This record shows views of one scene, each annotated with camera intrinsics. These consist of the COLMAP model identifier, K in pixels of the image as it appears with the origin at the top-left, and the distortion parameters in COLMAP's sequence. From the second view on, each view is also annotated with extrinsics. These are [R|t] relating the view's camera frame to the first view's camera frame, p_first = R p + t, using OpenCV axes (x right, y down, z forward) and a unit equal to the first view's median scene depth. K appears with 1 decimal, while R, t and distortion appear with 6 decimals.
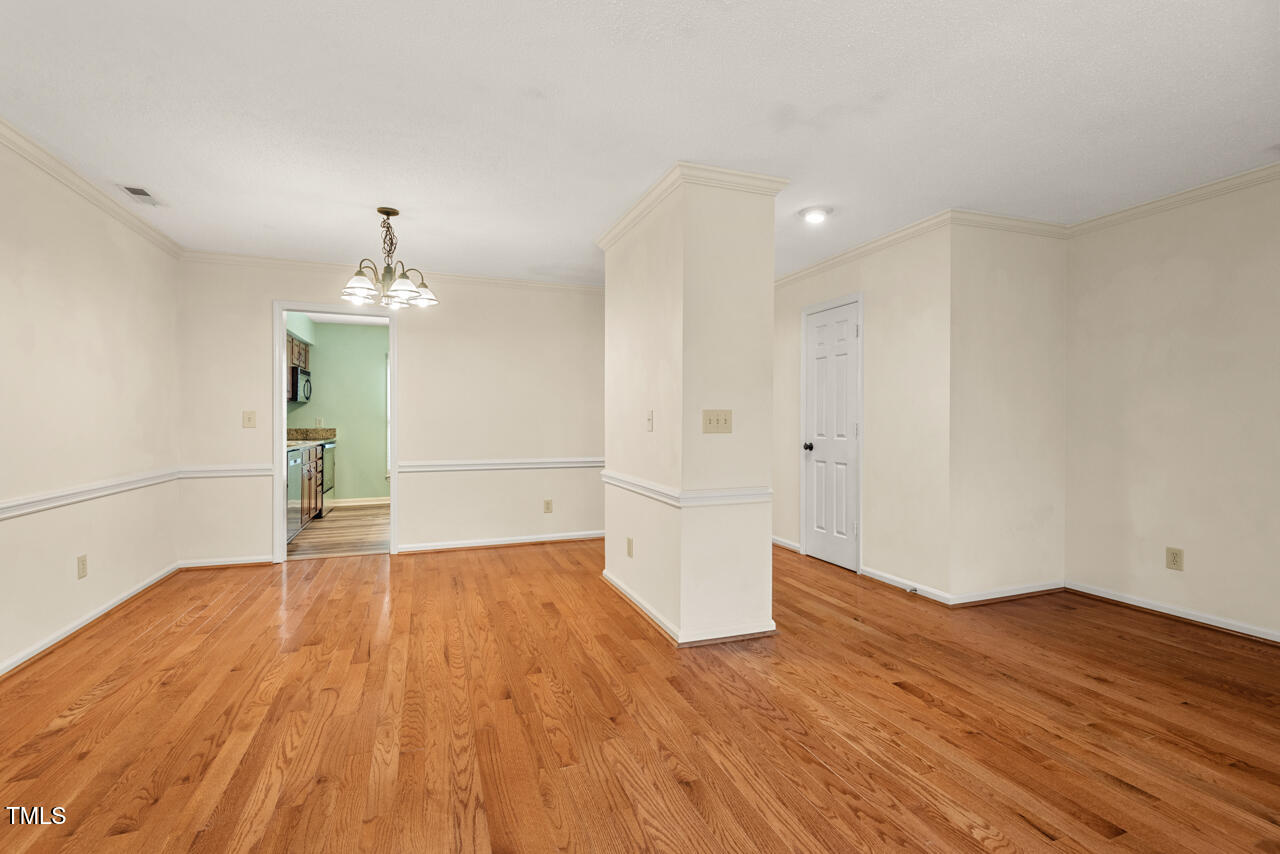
lens RADIAL K [[580.8, 0, 643.3], [0, 580.8, 418.9], [0, 0, 1]] dist [0.022657, -0.013800]
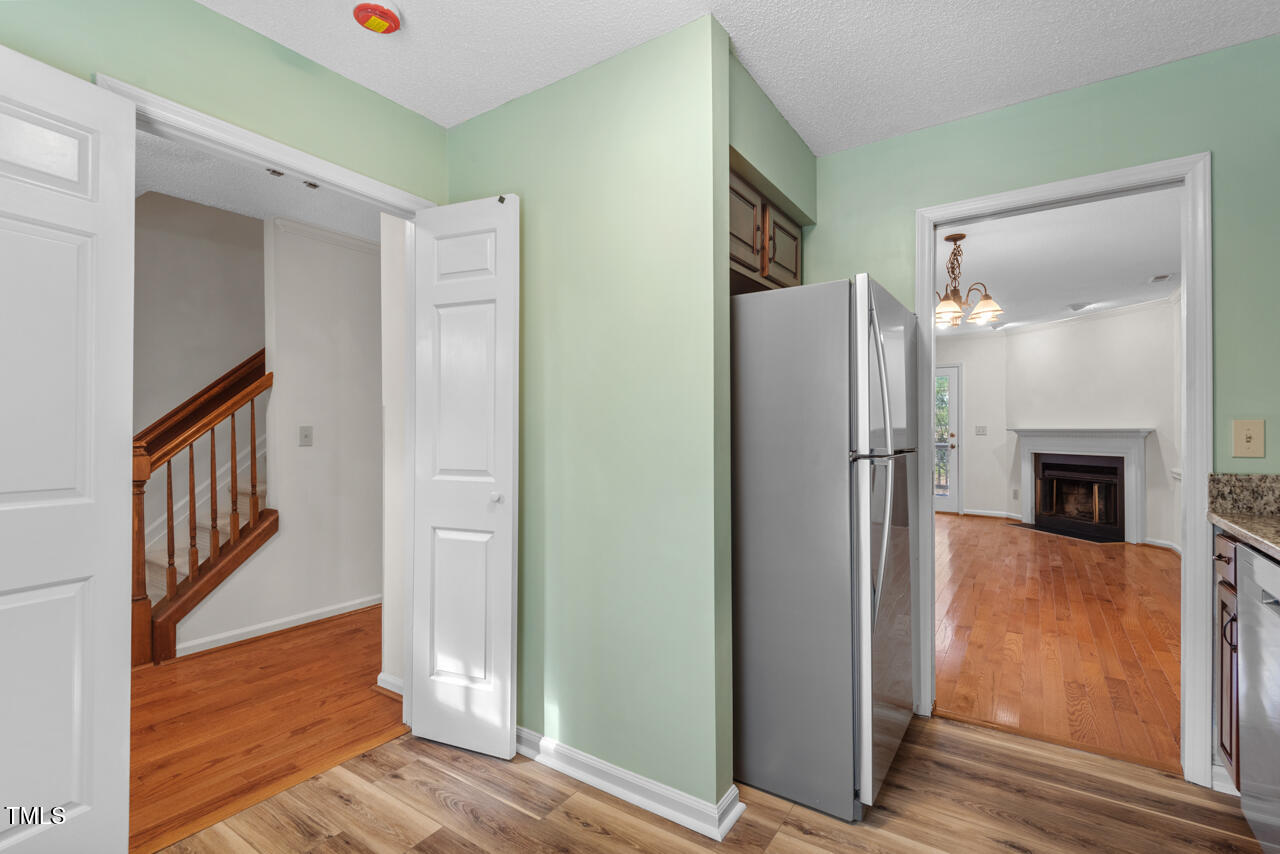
lens RADIAL K [[580.8, 0, 641.7], [0, 580.8, 425.5], [0, 0, 1]] dist [0.022657, -0.013800]
pose [[-0.580541, 0.001505, 0.814229, -1.276739], [-0.002262, 0.999991, -0.003461, -0.010788], [-0.814228, -0.003851, -0.580533, 2.737052]]
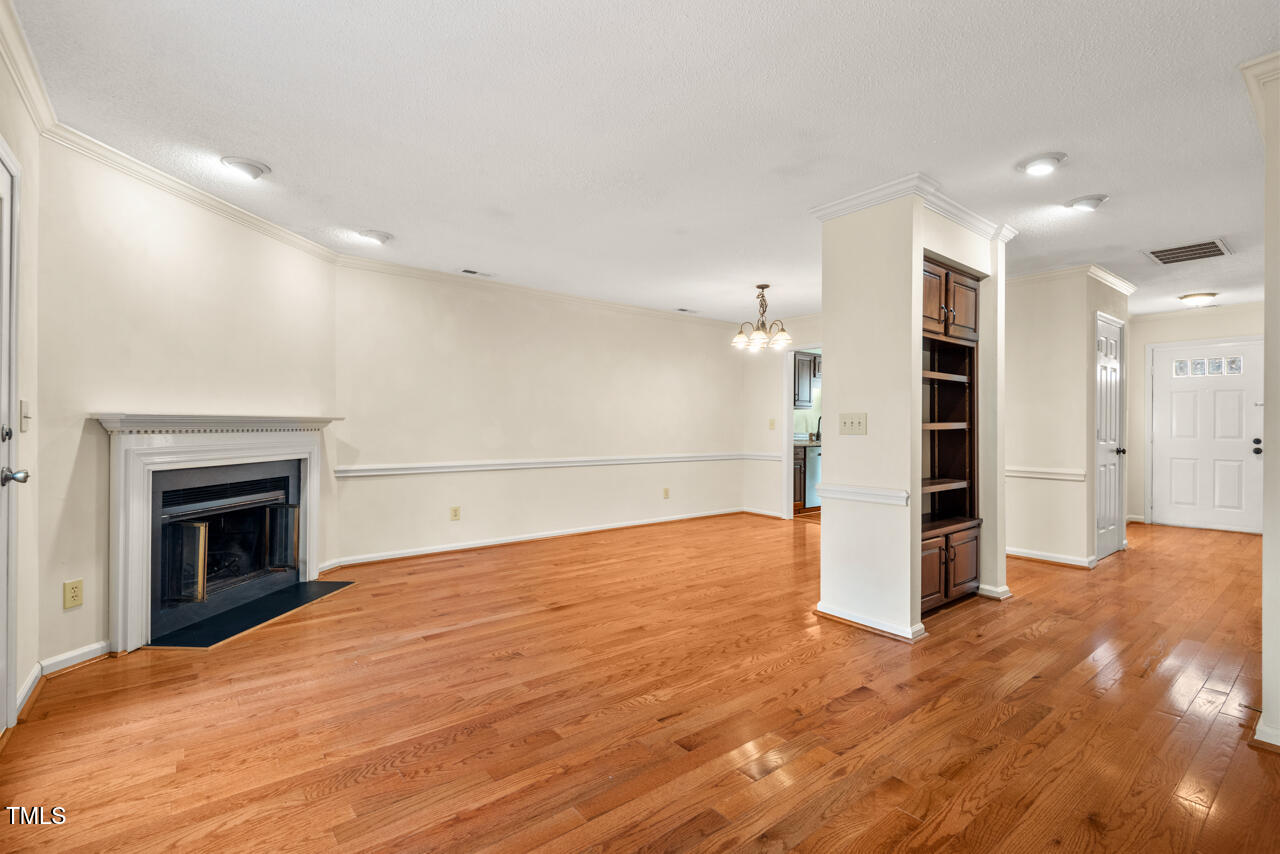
lens RADIAL K [[580.8, 0, 638.2], [0, 580.8, 419.4], [0, 0, 1]] dist [0.022657, -0.013800]
pose [[0.307189, -0.007587, -0.951618, 1.179422], [-0.004714, 0.999944, -0.009493, 0.008036], [0.951637, 0.007402, 0.307136, 0.303789]]
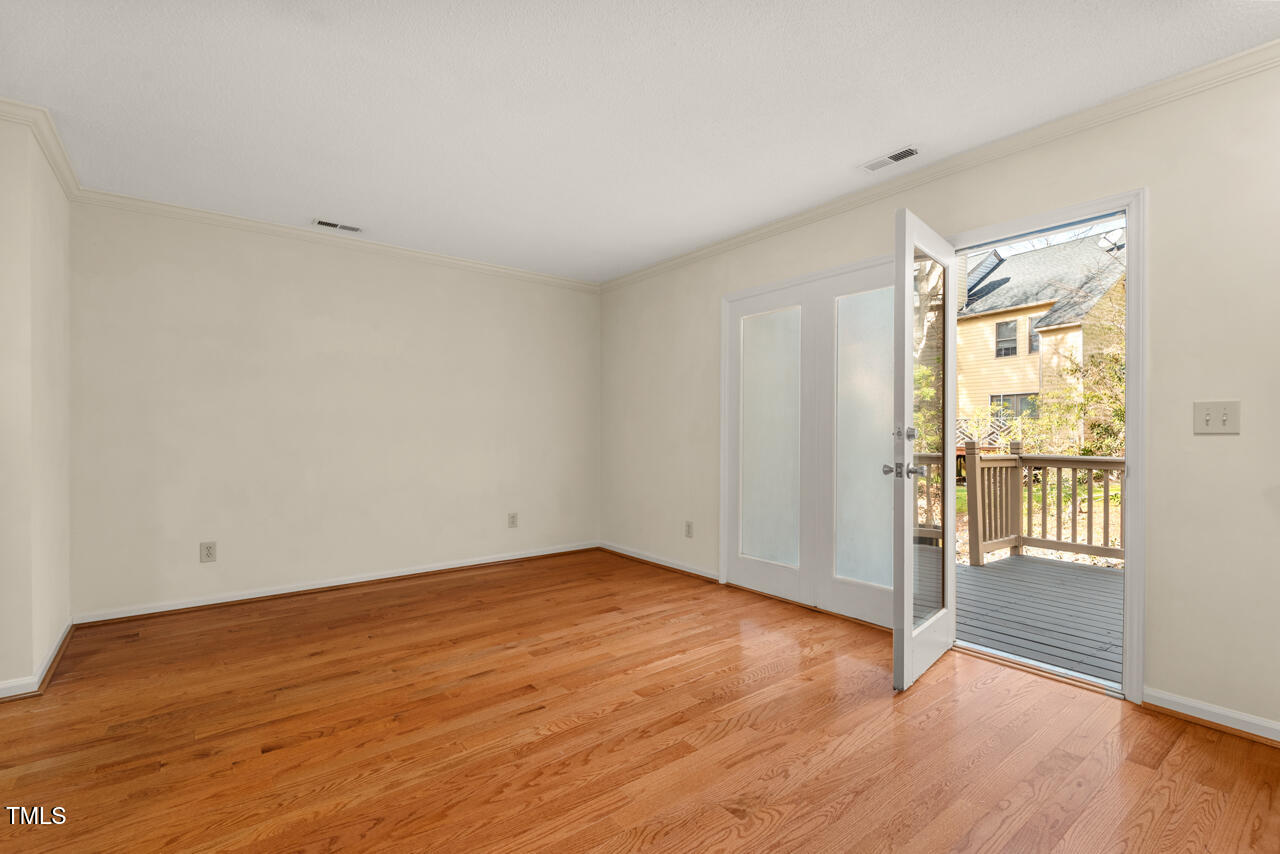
lens RADIAL K [[580.8, 0, 639.5], [0, 580.8, 423.2], [0, 0, 1]] dist [0.022657, -0.013800]
pose [[-0.297766, 0.012467, 0.954557, -0.446006], [-0.002652, 0.999900, -0.013887, 0.019209], [-0.954635, -0.006667, -0.297704, 0.707218]]
